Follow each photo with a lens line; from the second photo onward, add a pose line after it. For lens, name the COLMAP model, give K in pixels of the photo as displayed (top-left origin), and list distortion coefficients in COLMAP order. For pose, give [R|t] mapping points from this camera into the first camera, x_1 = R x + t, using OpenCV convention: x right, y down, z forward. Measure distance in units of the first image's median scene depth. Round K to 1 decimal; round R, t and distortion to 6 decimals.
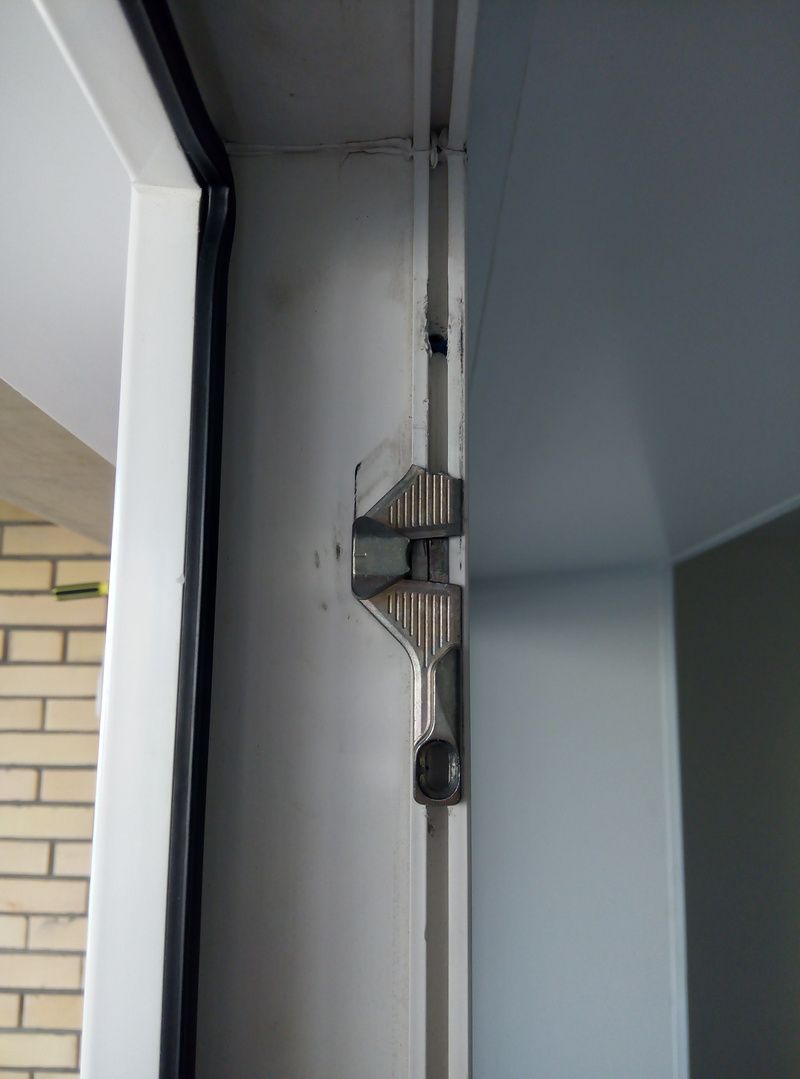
lens RADIAL K [[966.3, 0, 400.0], [0, 966.3, 539.5], [0, 0, 1]] dist [-0.004738, -0.011998]
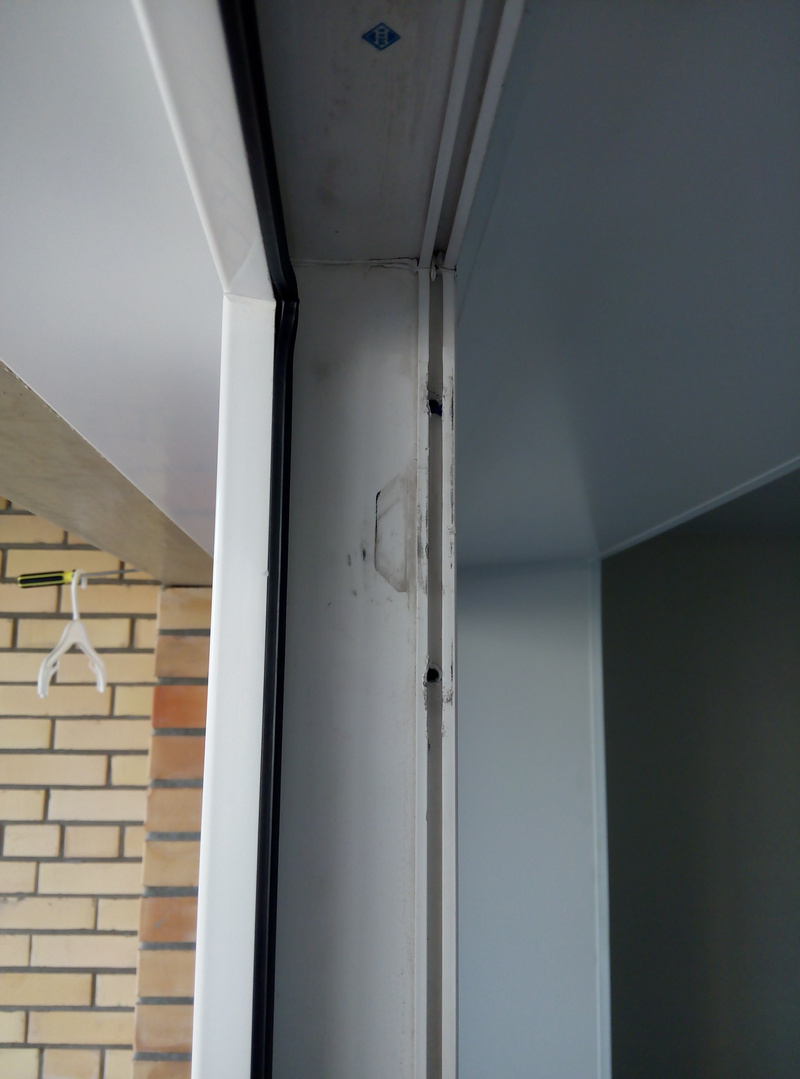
lens RADIAL K [[966.3, 0, 400.0], [0, 966.3, 539.5], [0, 0, 1]] dist [-0.004738, -0.011998]
pose [[0.997619, 0.010546, 0.068157, -0.106667], [-0.011225, 0.999891, 0.009601, -0.023030], [-0.068049, -0.010343, 0.997628, -0.409158]]
